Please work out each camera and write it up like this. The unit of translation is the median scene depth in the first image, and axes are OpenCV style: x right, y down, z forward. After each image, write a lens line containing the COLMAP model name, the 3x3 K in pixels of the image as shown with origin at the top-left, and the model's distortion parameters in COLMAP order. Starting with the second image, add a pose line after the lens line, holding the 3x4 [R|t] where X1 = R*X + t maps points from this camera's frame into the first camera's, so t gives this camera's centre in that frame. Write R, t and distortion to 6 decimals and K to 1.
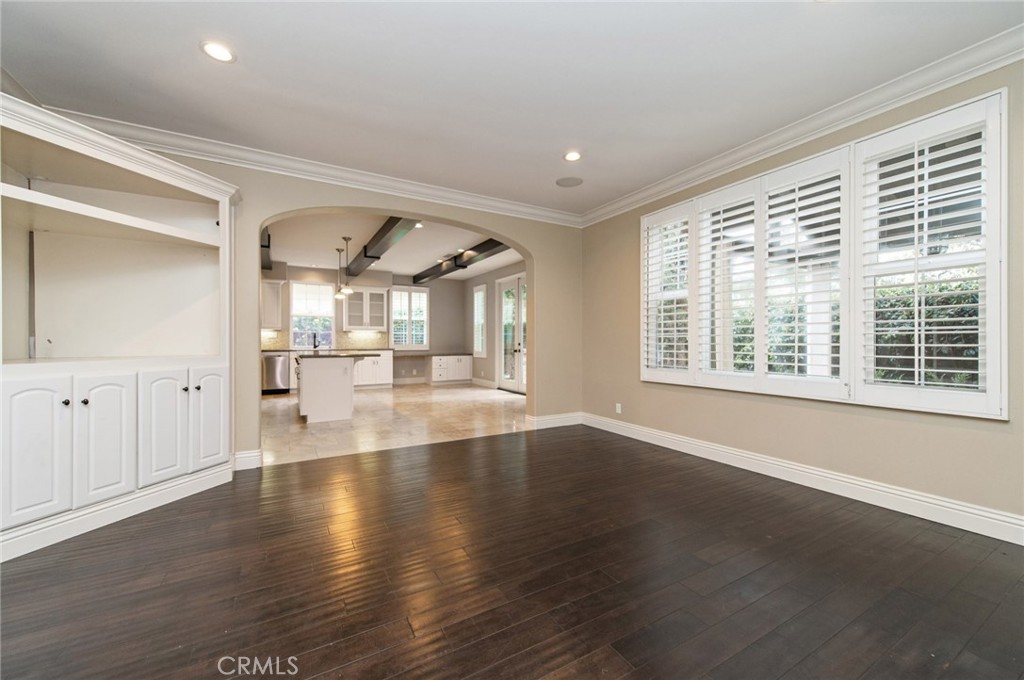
lens RADIAL K [[397.2, 0, 512.0], [0, 397.2, 340.0], [0, 0, 1]] dist [0.018651, -0.006066]
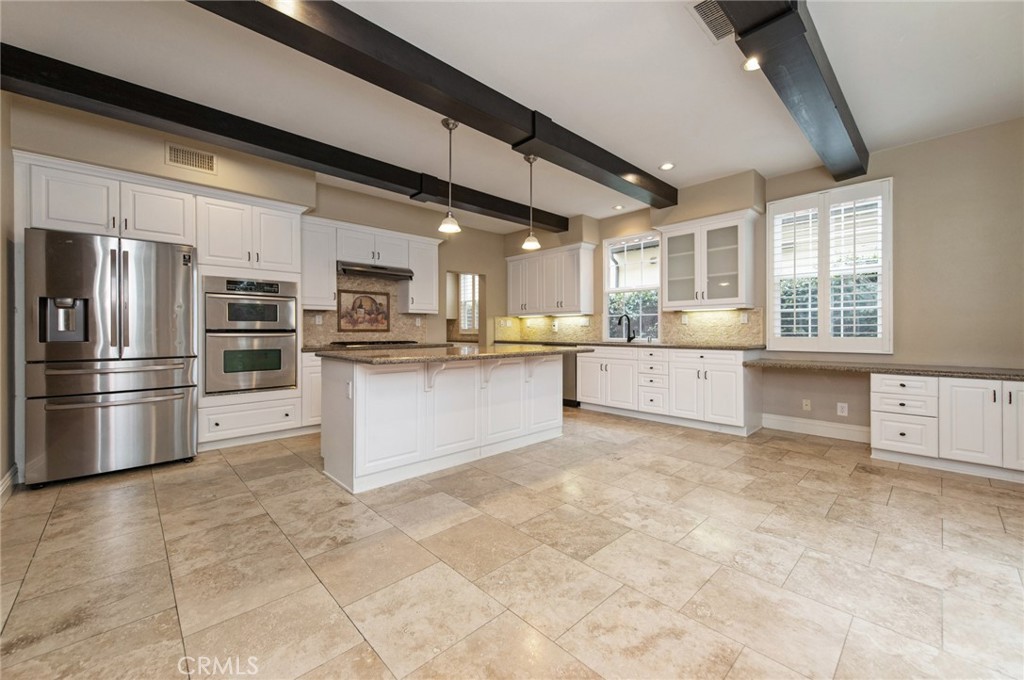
lens RADIAL K [[400.5, 0, 513.8], [0, 400.5, 331.4], [0, 0, 1]] dist [0.018044, -0.006532]
pose [[0.242649, -0.003876, -0.970106, 0.062875], [0.003073, 0.999990, -0.003227, 0.005867], [0.970109, -0.002198, 0.242659, 0.651622]]
